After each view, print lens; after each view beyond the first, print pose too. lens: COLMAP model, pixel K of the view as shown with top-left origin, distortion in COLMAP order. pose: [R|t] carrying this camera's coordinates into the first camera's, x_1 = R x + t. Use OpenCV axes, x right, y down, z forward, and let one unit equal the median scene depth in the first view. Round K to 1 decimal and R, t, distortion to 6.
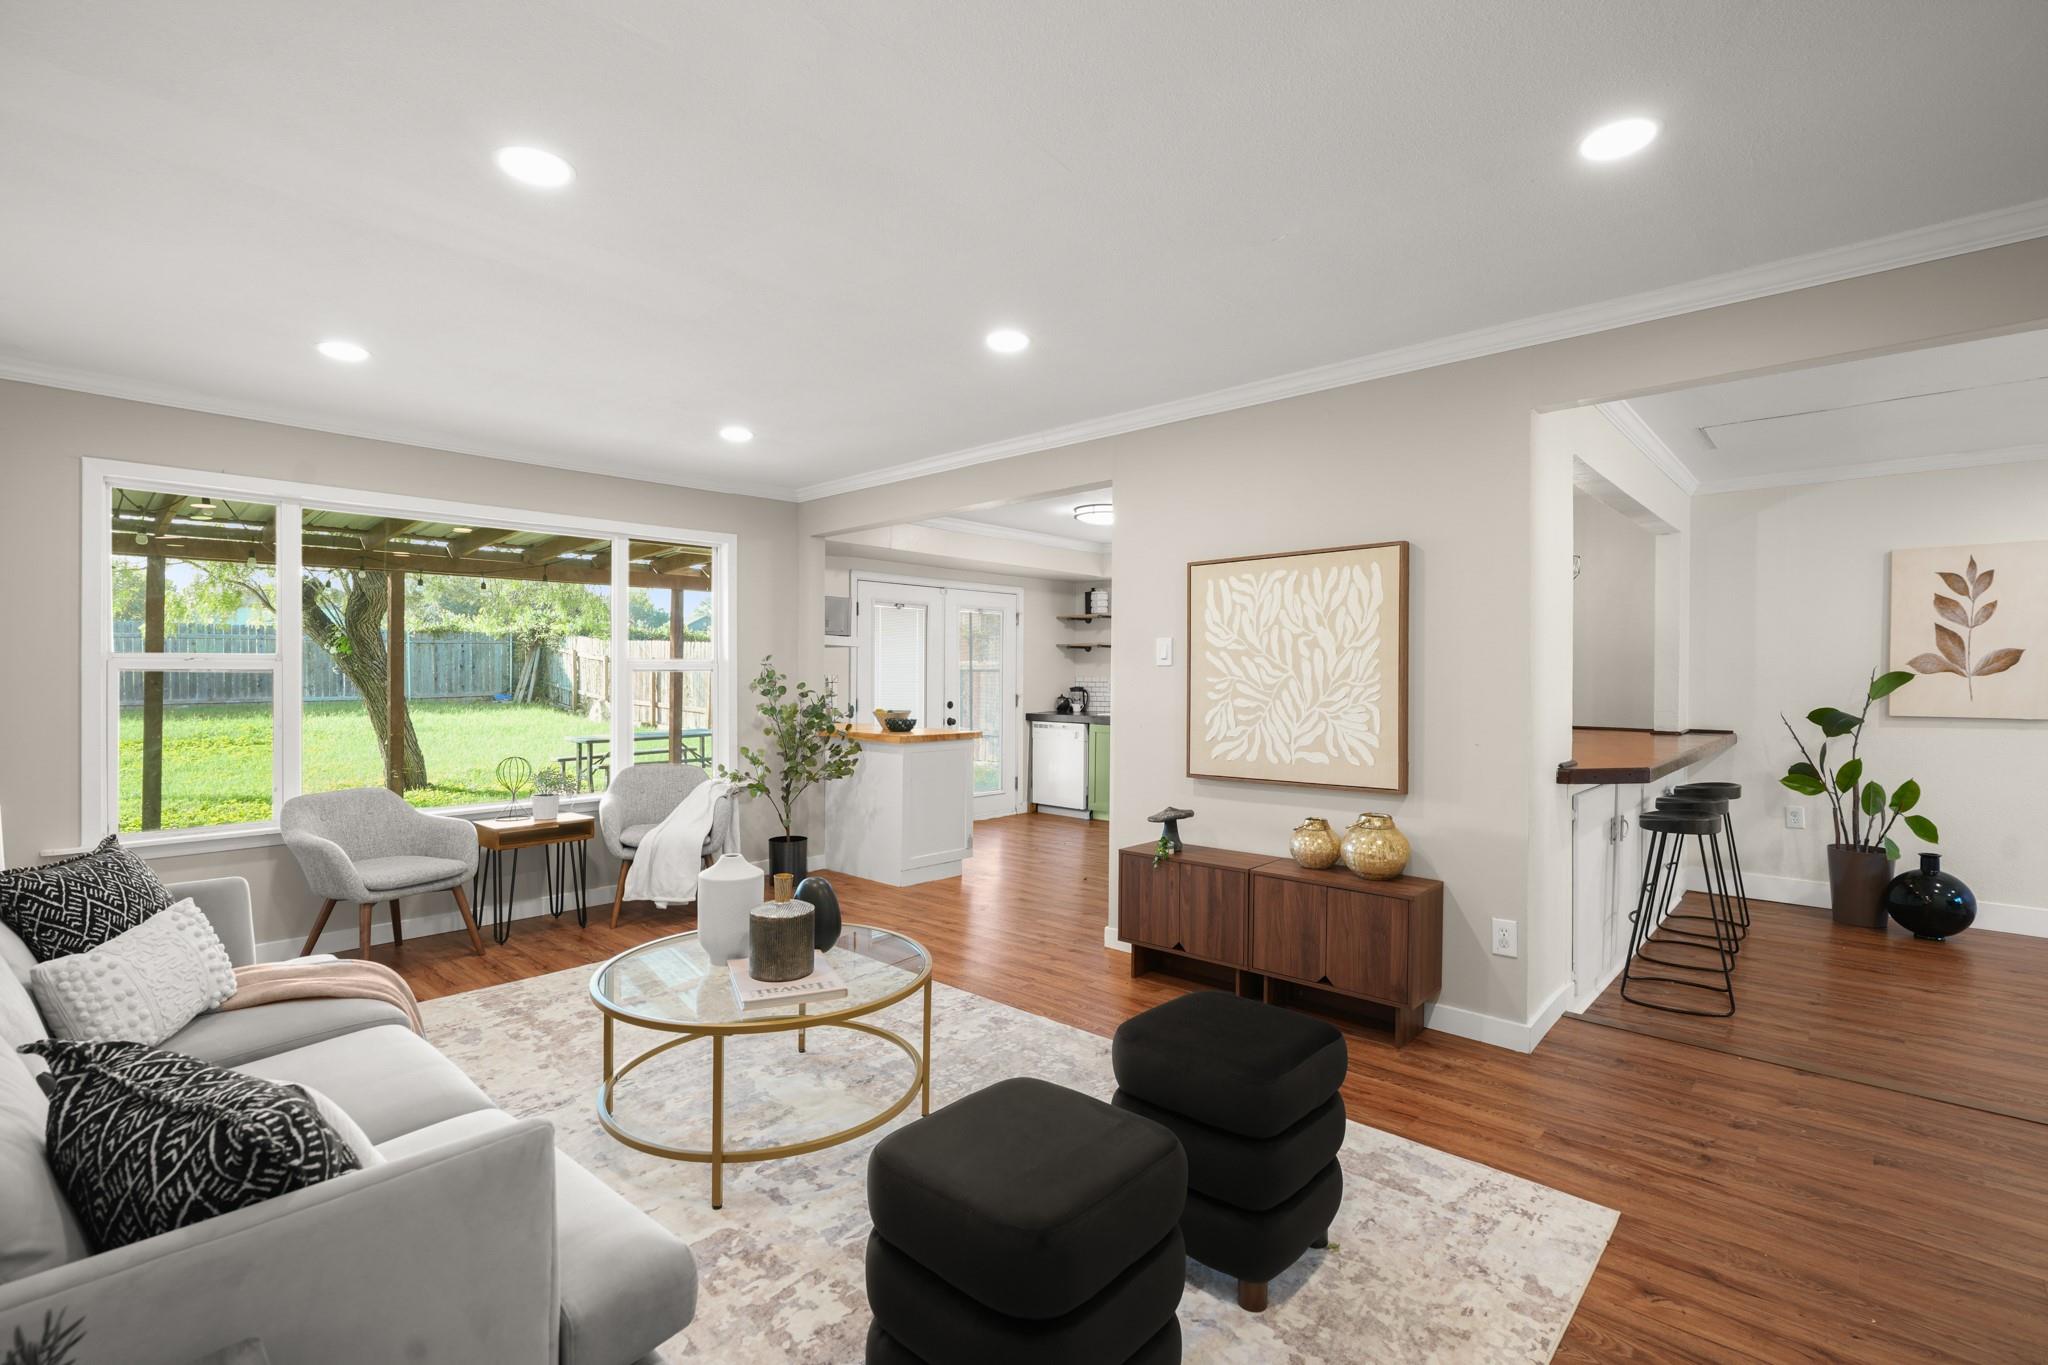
lens RADIAL K [[935.8, 0, 1012.5], [0, 935.8, 685.7], [0, 0, 1]] dist [-0.000599, 0.001027]
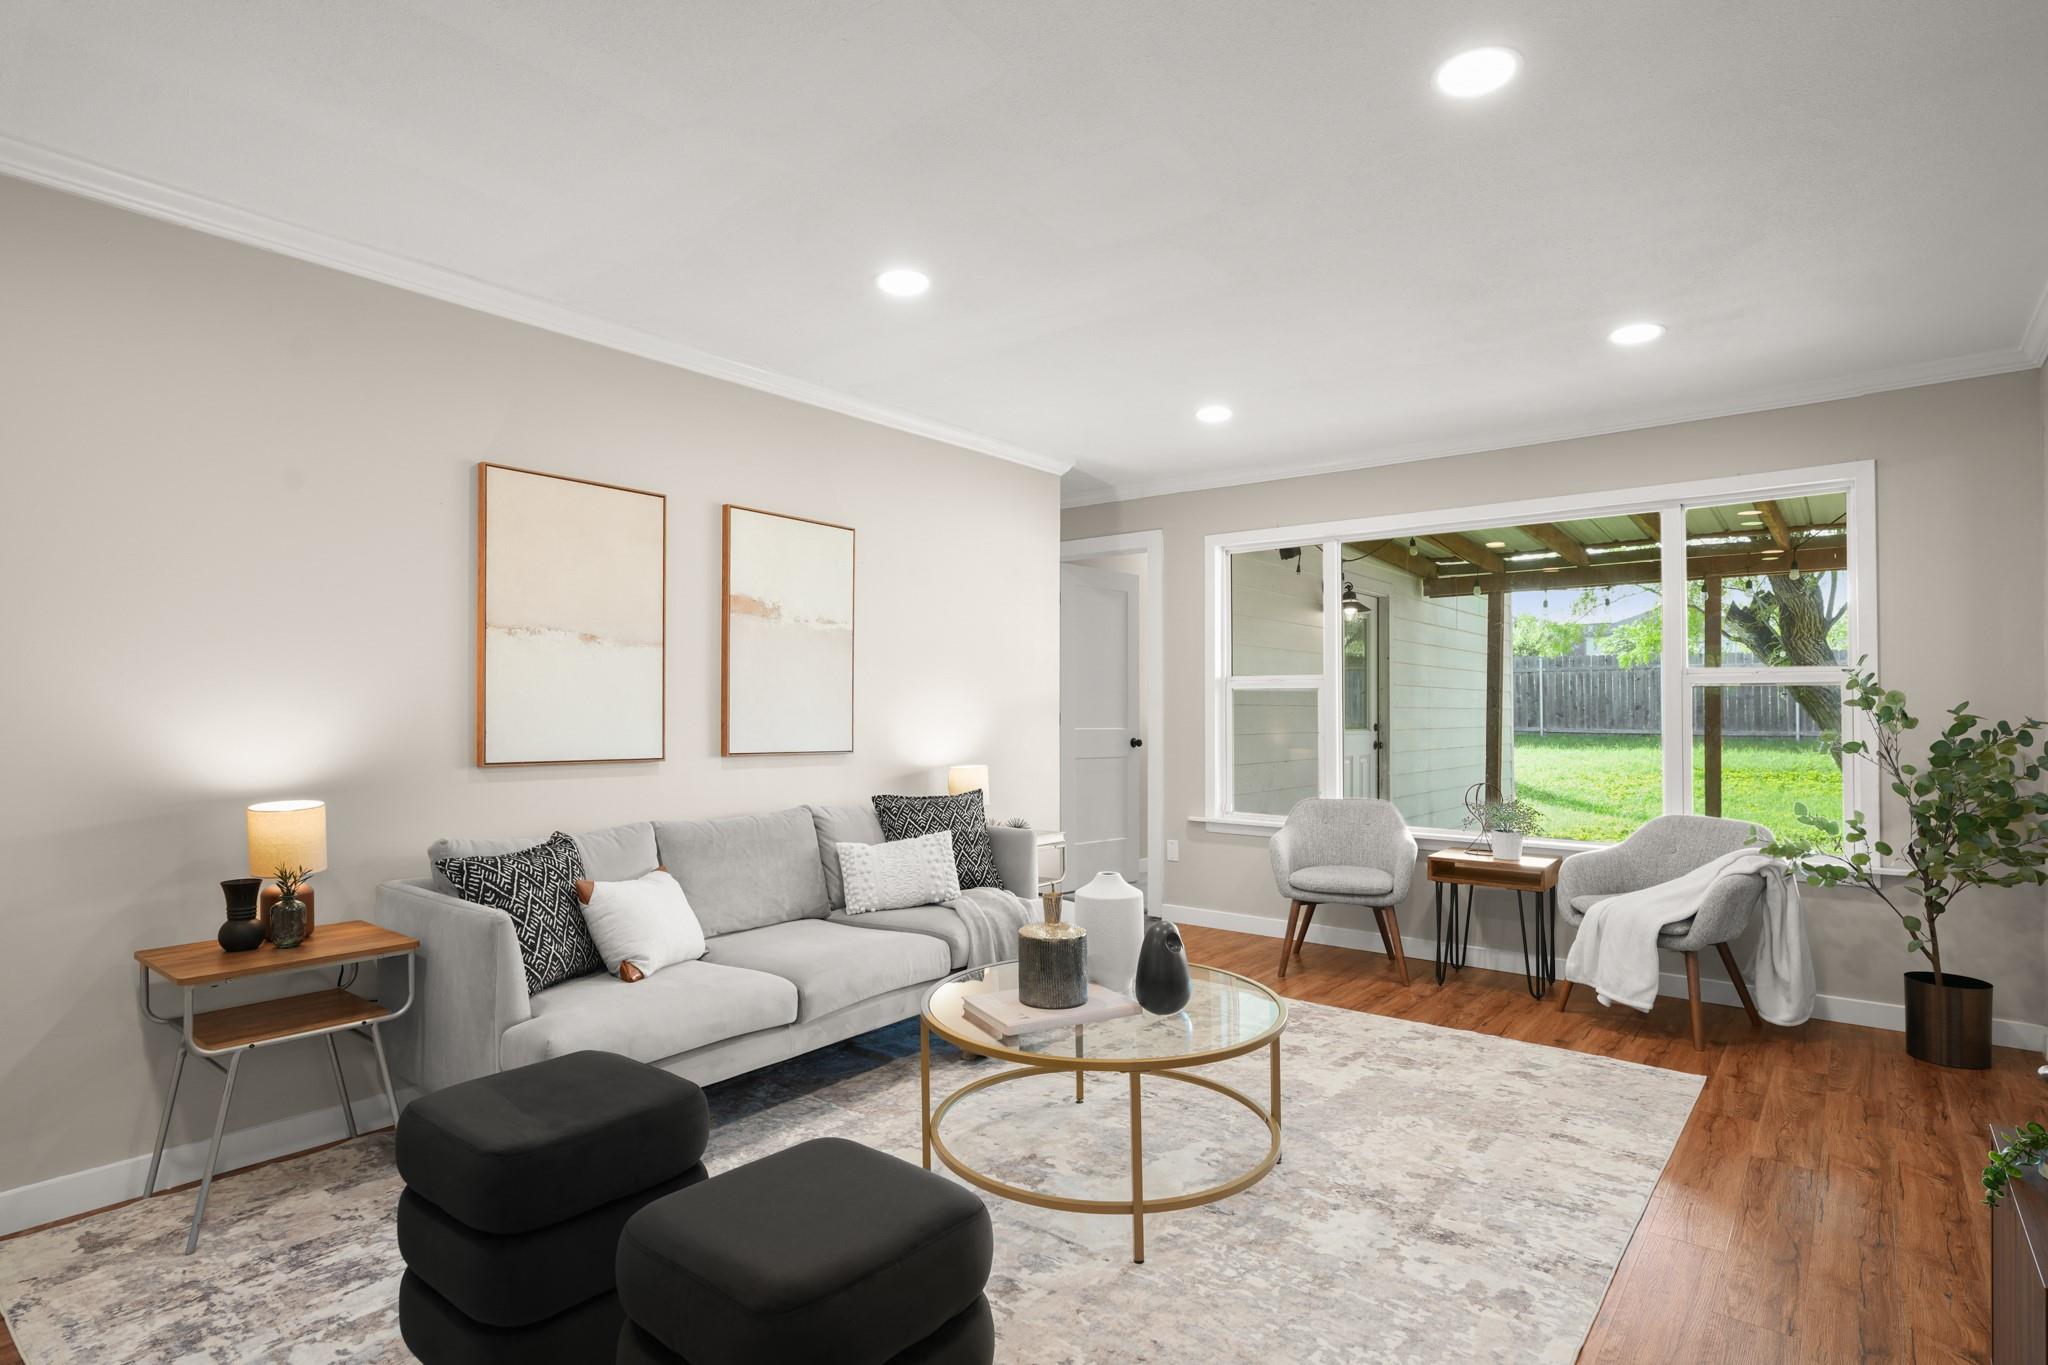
lens RADIAL K [[1045.9, 0, 1021.9], [0, 1045.9, 700.3], [0, 0, 1]] dist [-0.003994, -0.000509]
pose [[0.074802, -0.005792, -0.997182, 0.421453], [-0.016286, 0.999843, -0.007029, 0.010631], [0.997065, 0.016766, 0.074696, 0.480662]]
